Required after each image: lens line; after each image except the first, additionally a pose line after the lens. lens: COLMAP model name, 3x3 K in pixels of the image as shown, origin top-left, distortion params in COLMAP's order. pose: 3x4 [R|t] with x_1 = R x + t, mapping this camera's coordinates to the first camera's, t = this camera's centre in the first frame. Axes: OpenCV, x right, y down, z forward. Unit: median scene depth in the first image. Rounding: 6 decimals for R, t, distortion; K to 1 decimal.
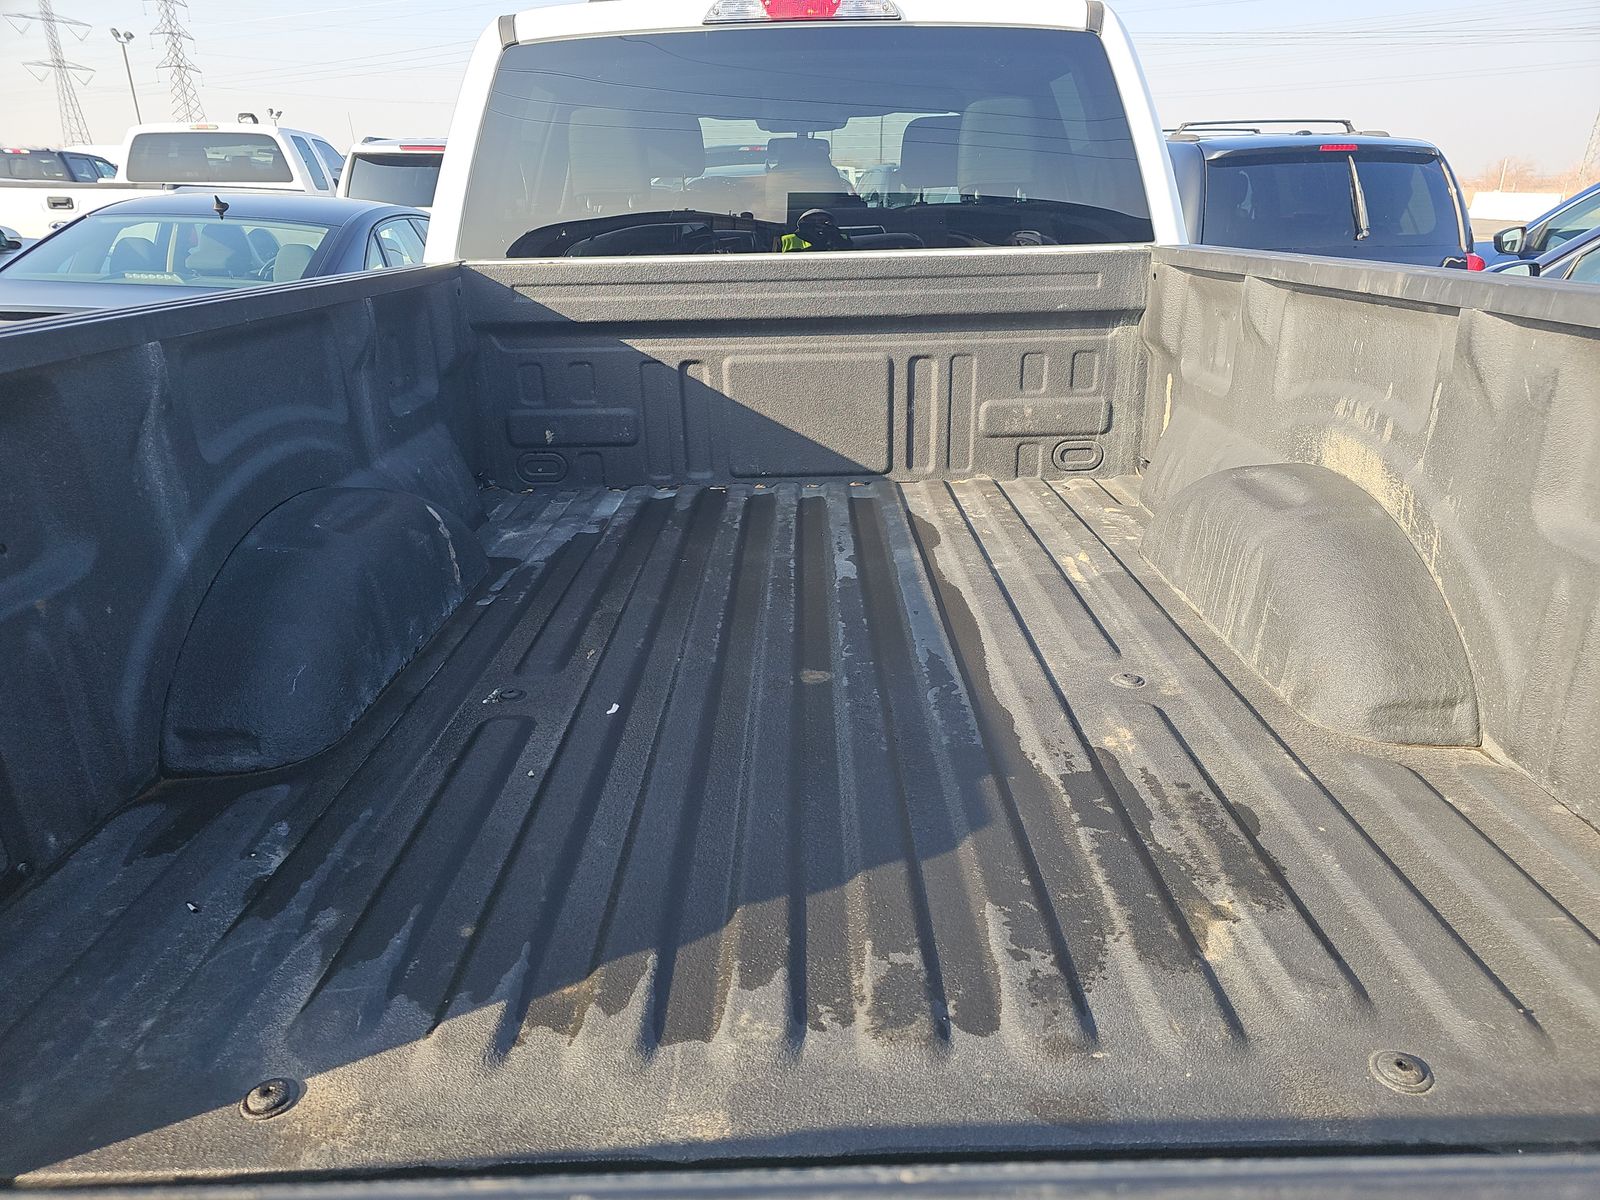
lens RADIAL K [[1048.5, 0, 805.5], [0, 1048.5, 602.5], [0, 0, 1]] dist [0.040116, -0.017671]
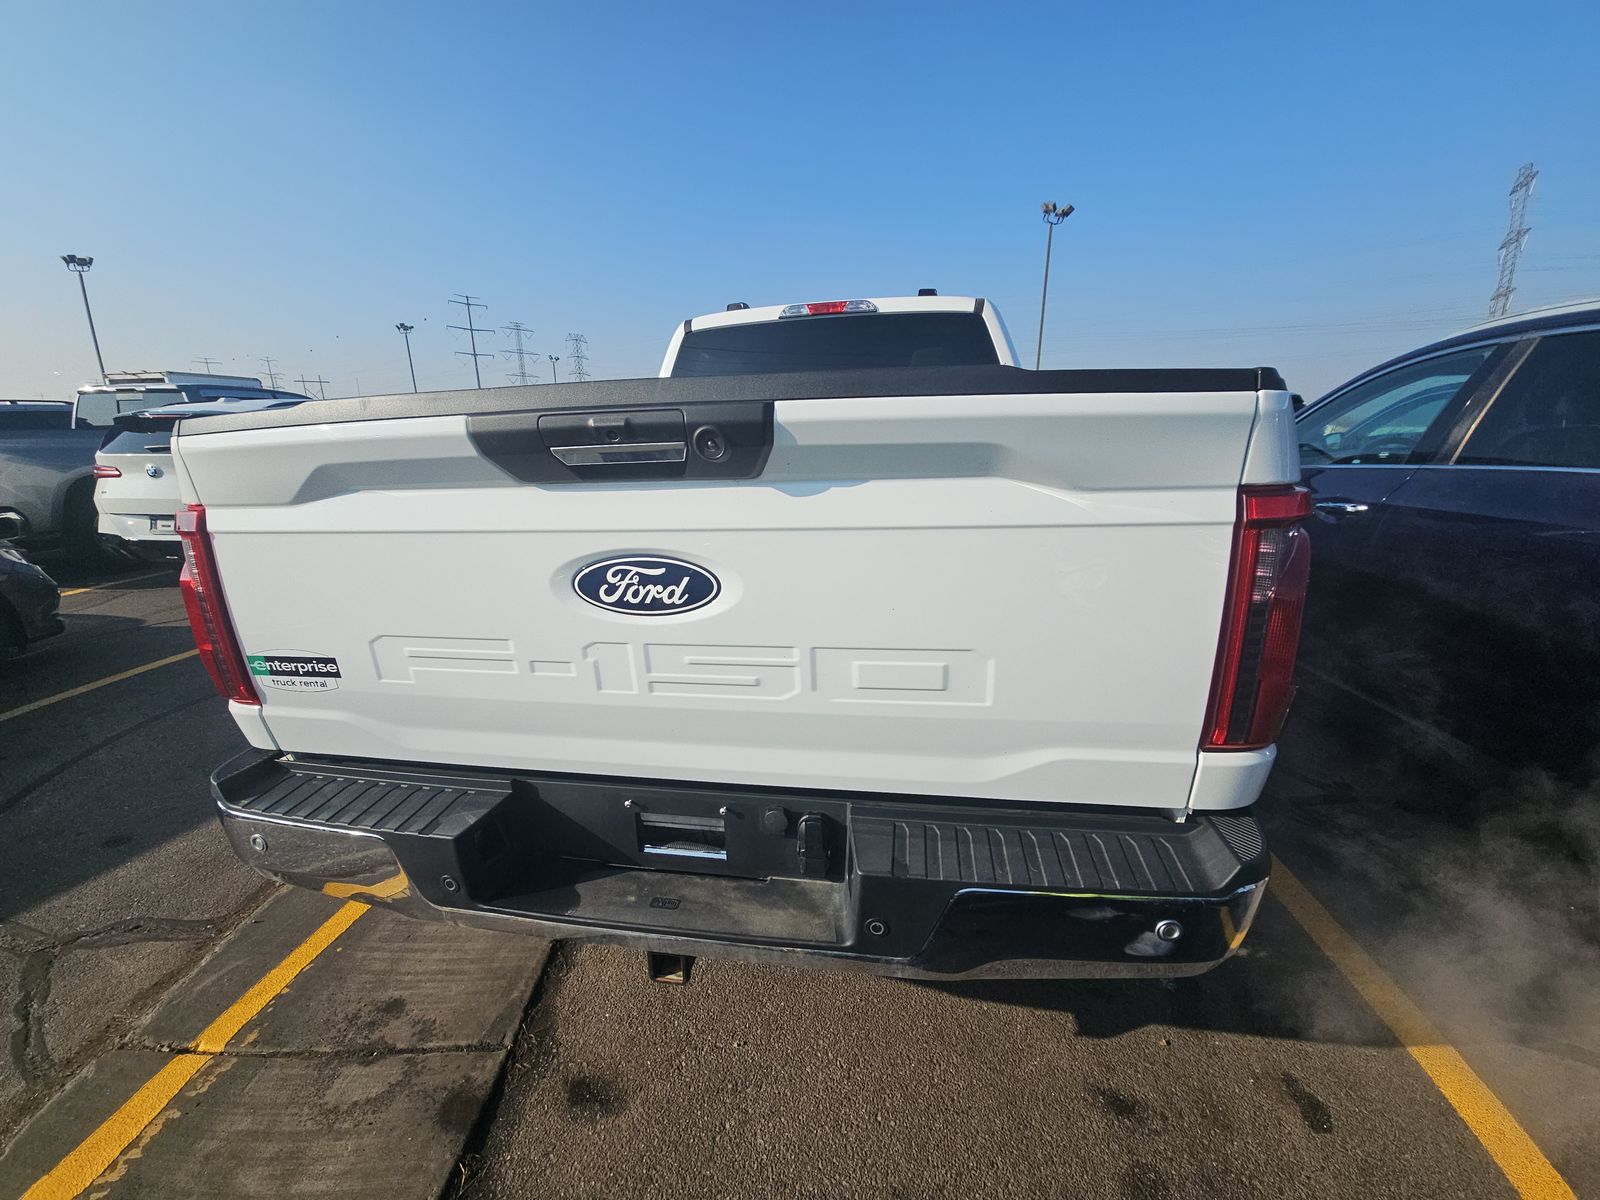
lens RADIAL K [[642.7, 0, 802.2], [0, 642.7, 604.6], [0, 0, 1]] dist [0.001284, -0.003707]
pose [[0.984819, 0.030524, -0.170882, 0.170463], [-0.049081, 0.993213, -0.105450, 0.123974], [0.166503, 0.112236, 0.979632, -0.133585]]
